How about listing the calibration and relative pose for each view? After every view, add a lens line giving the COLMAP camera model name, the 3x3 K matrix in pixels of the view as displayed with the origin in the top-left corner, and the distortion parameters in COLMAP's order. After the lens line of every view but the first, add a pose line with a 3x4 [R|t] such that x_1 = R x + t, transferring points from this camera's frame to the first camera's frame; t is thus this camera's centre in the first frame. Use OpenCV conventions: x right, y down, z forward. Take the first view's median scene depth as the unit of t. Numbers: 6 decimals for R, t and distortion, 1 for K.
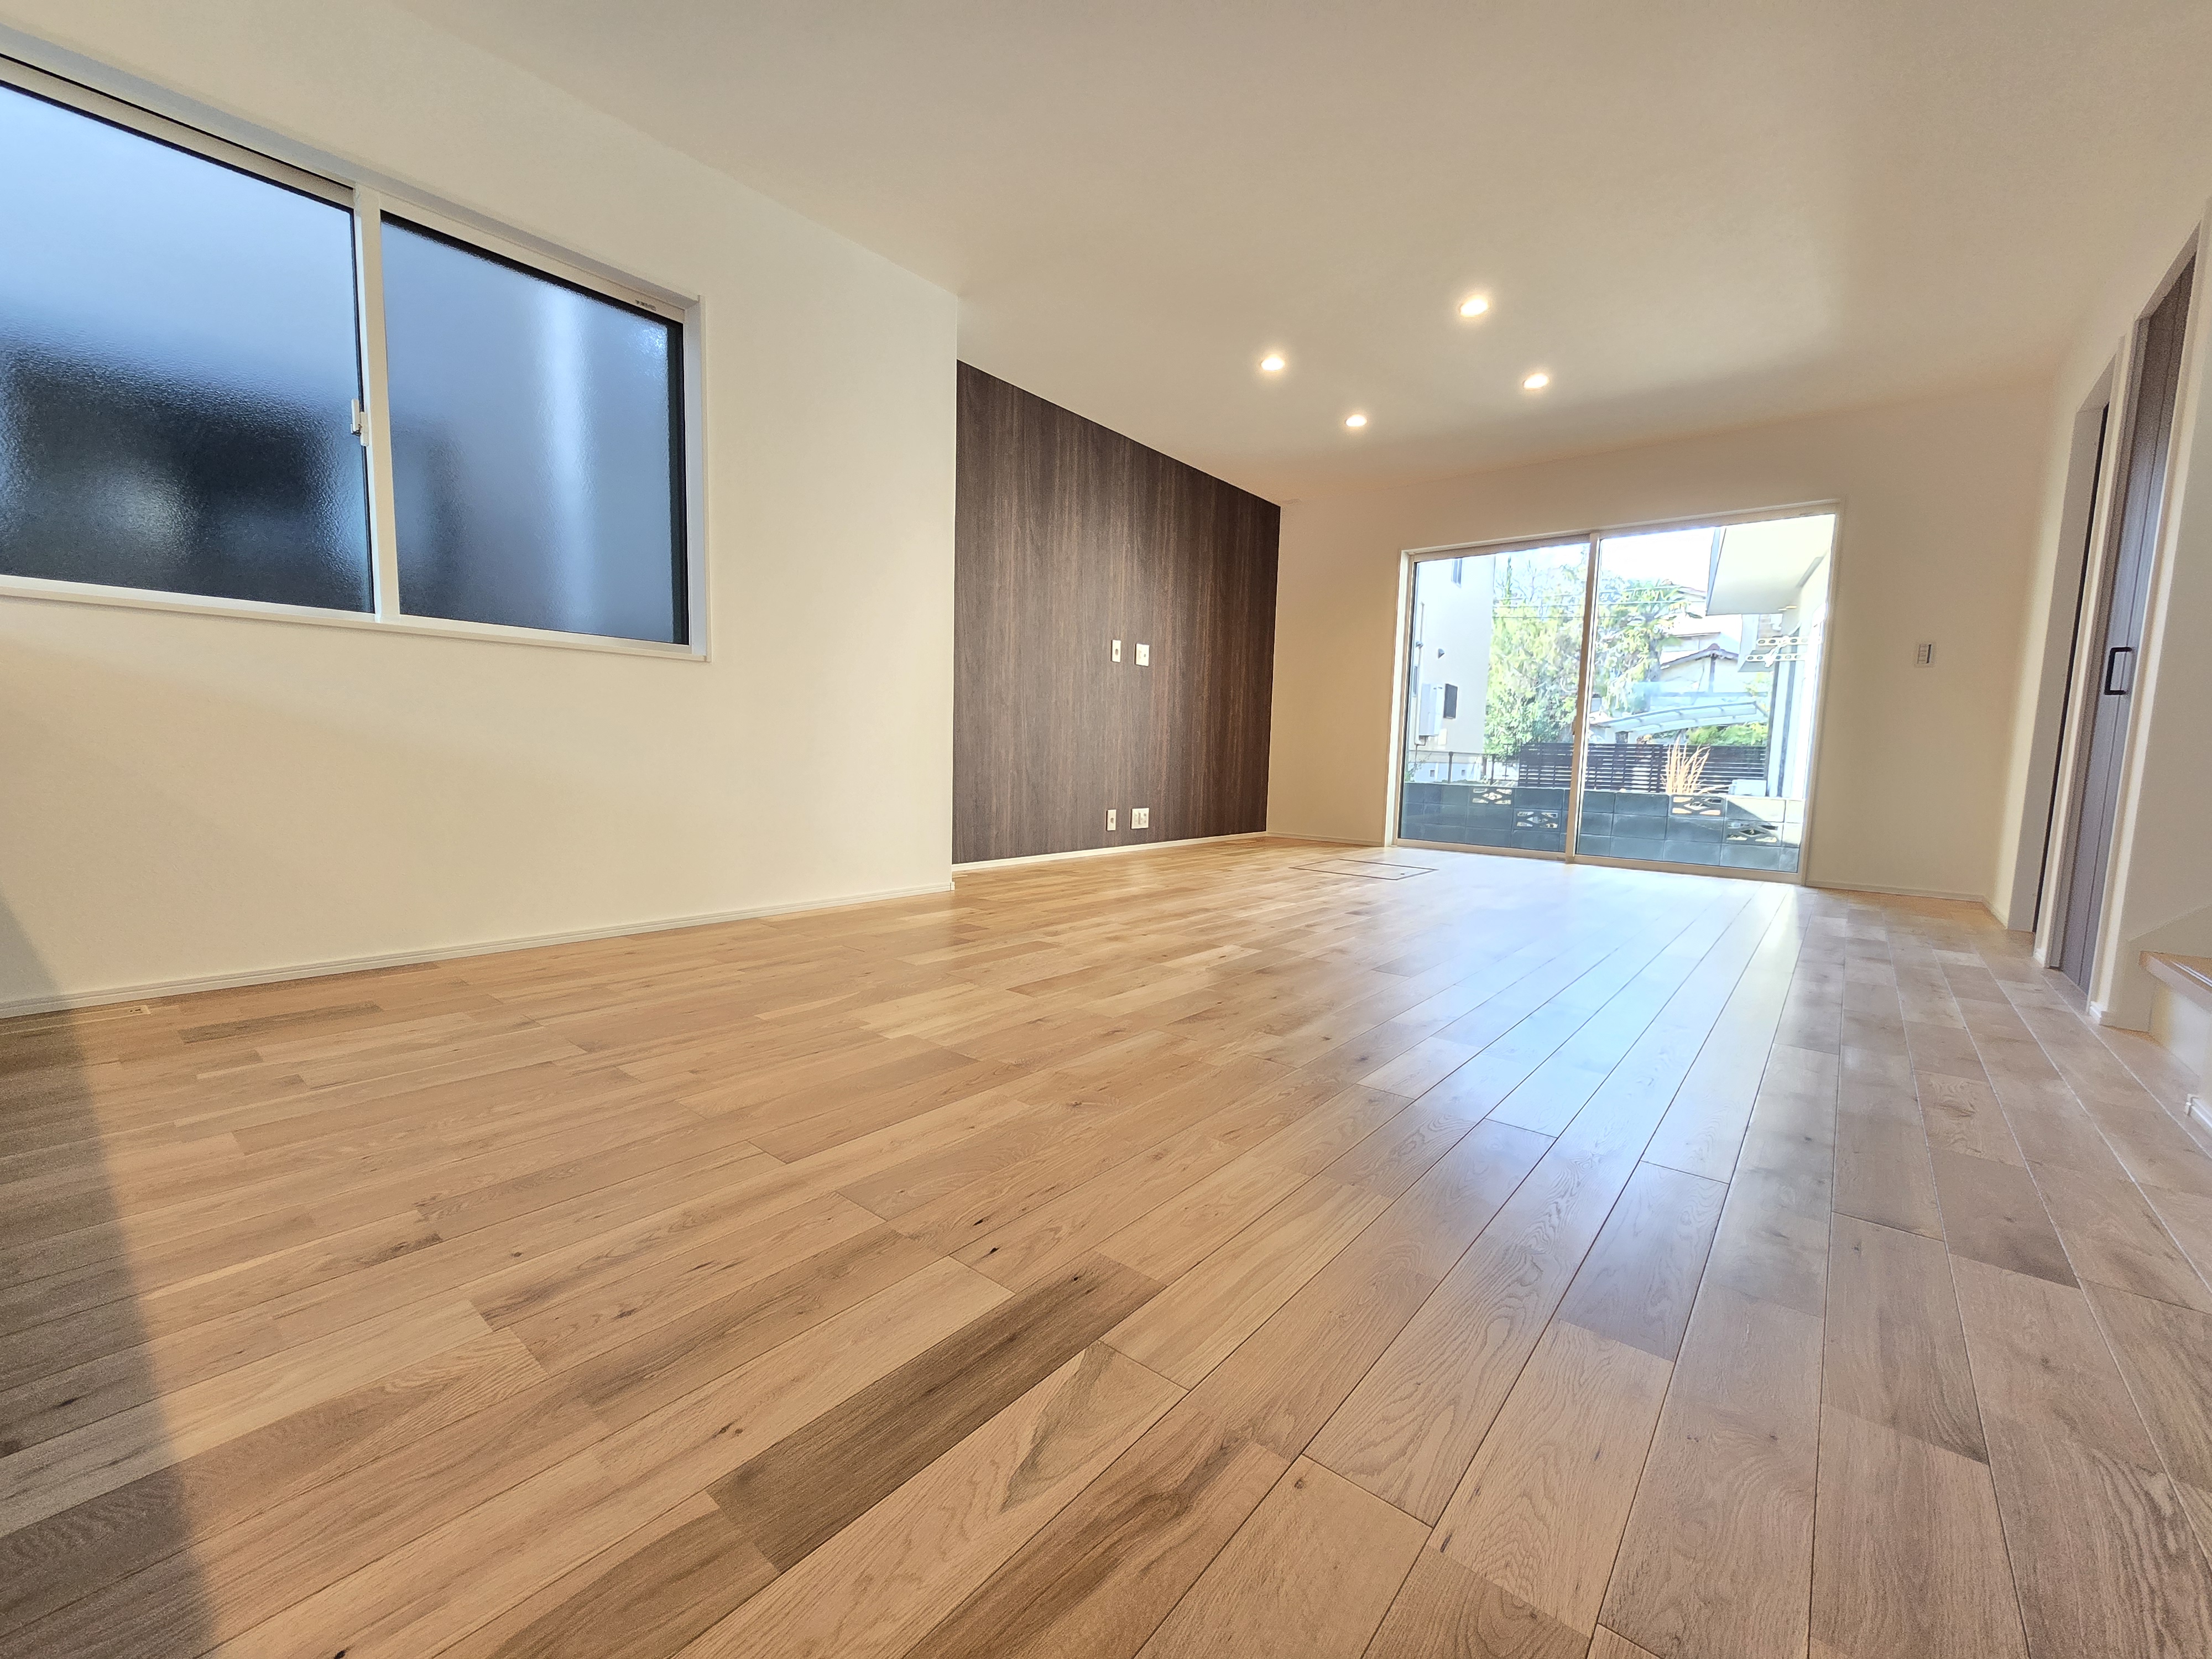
lens RADIAL K [[909.9, 0, 1100.0], [0, 909.9, 841.3], [0, 0, 1]] dist [-0.002182, 0.000144]
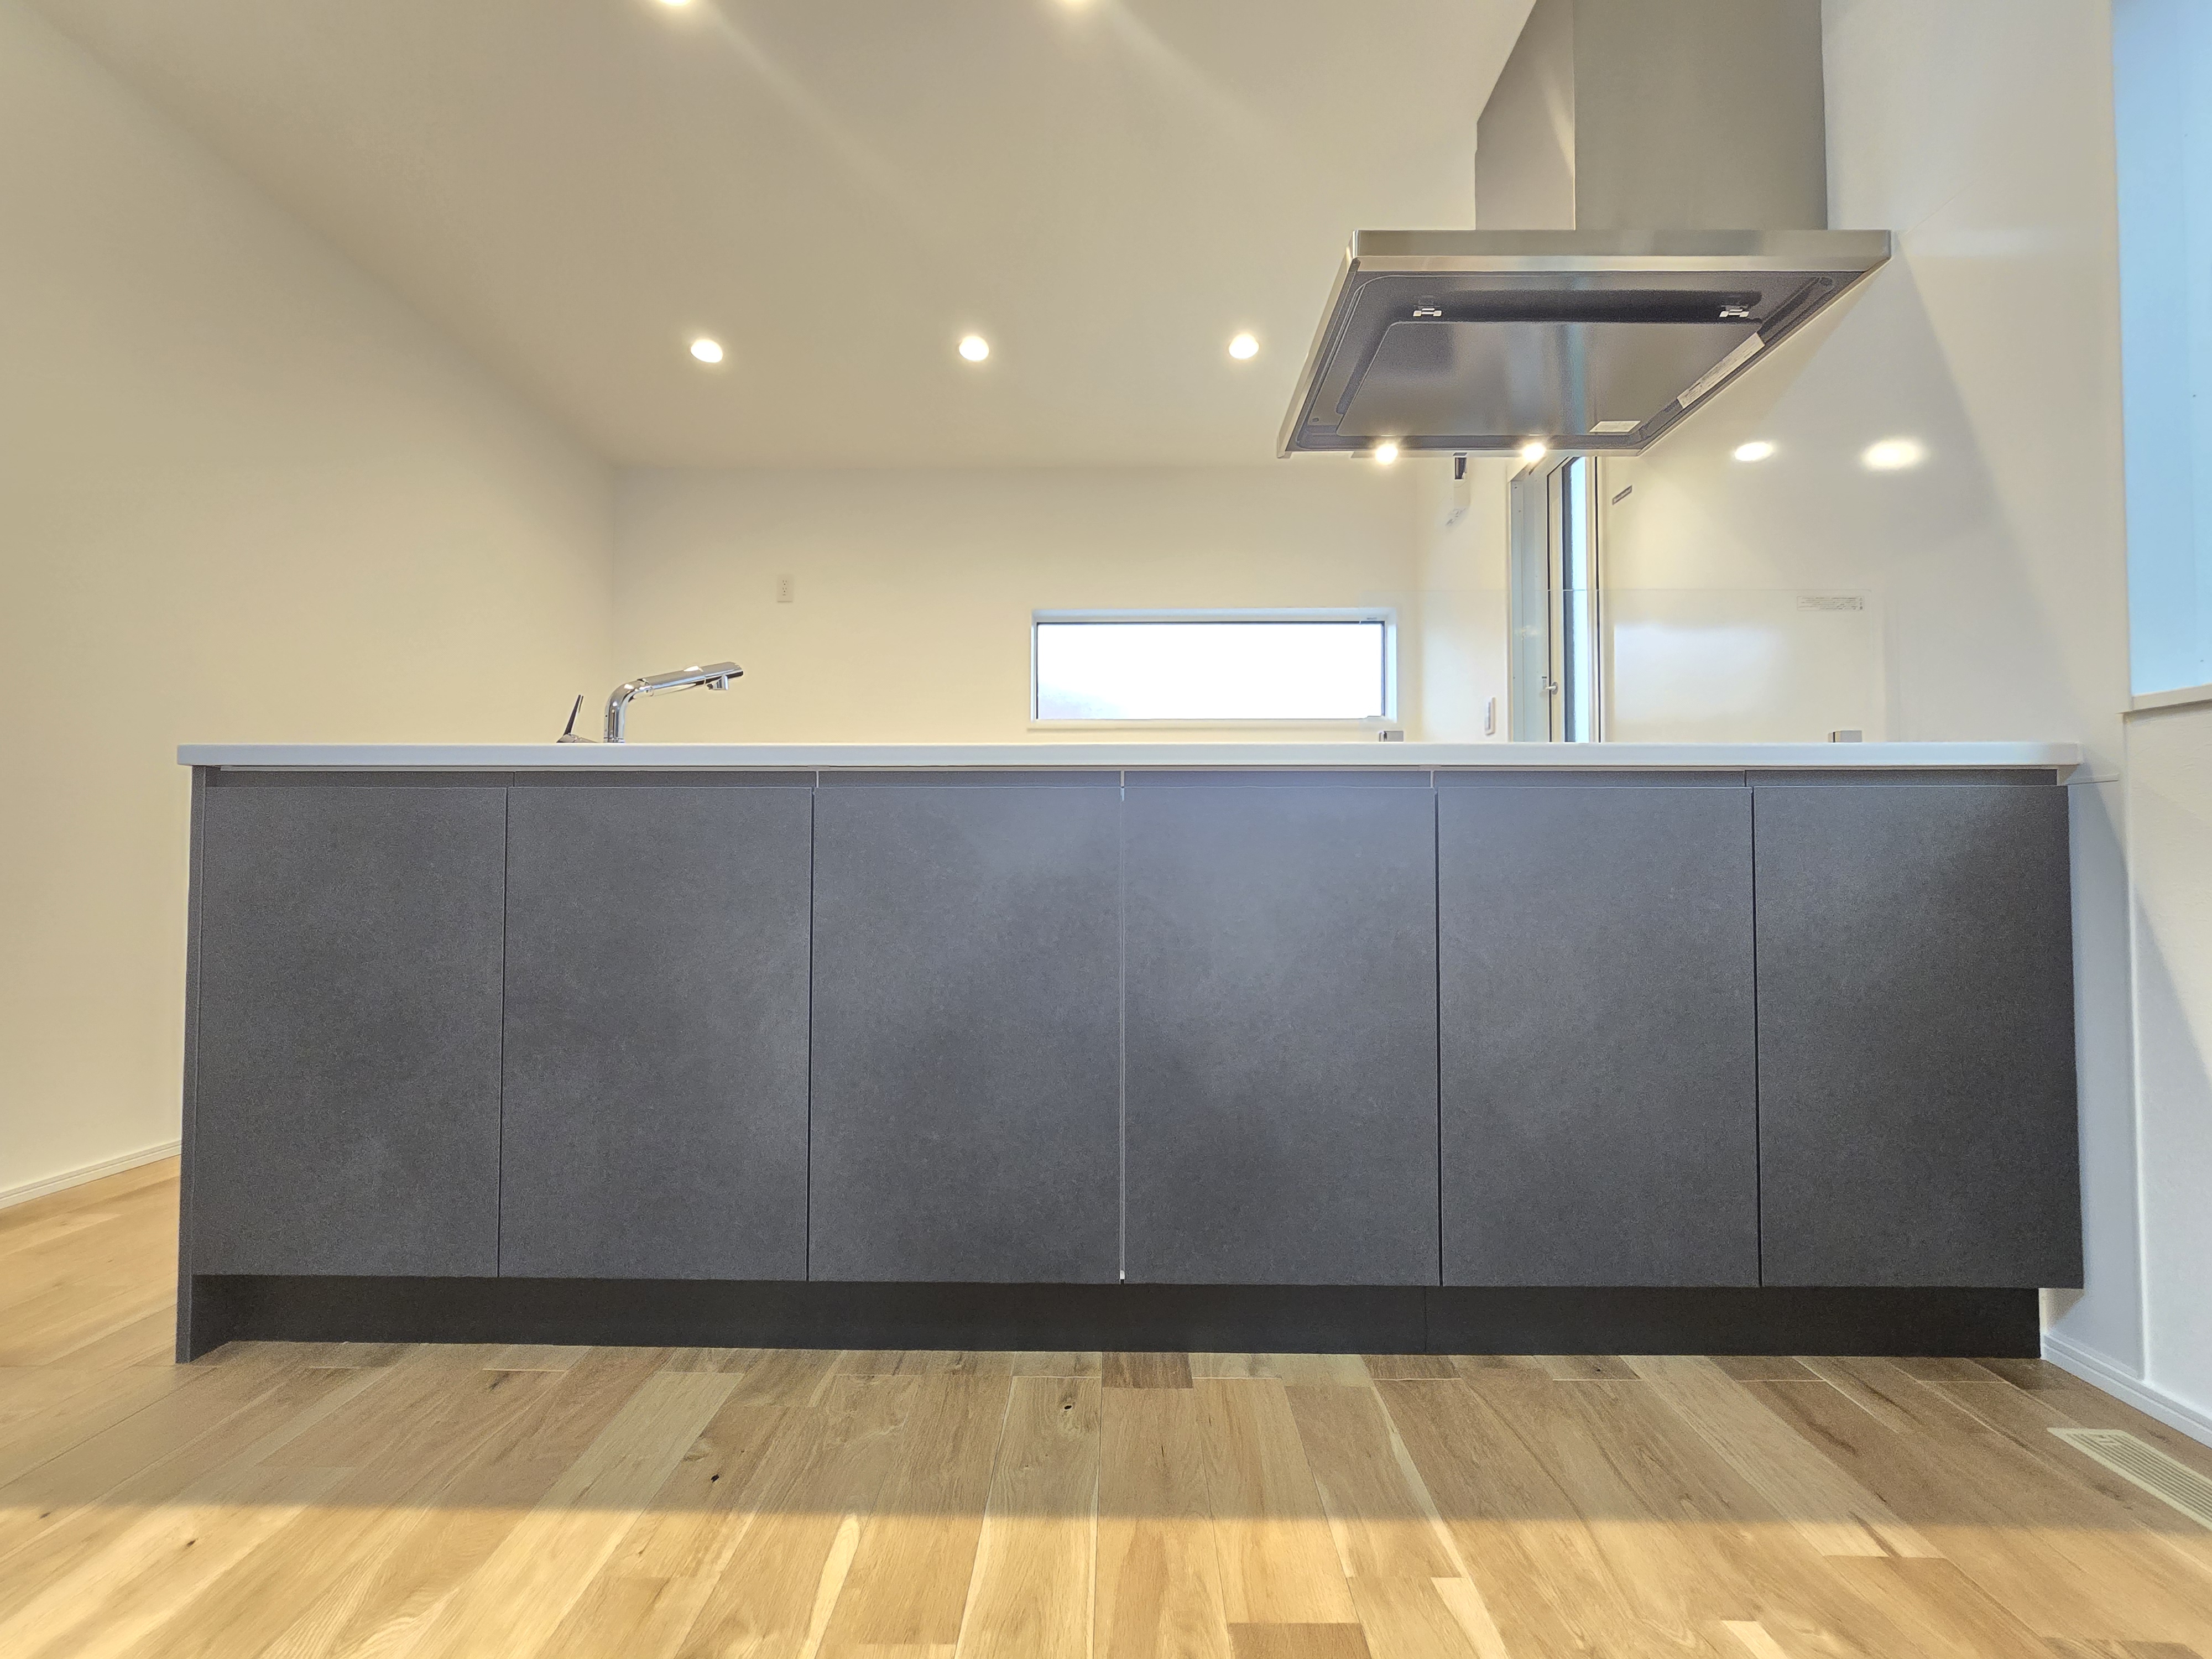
lens RADIAL K [[909.9, 0, 1106.1], [0, 909.9, 834.3], [0, 0, 1]] dist [-0.002182, 0.000144]
pose [[-0.773431, -0.051967, -0.631746, -0.450903], [-0.088964, 0.995668, 0.027013, -0.192504], [0.627606, 0.077095, -0.774704, 1.356166]]
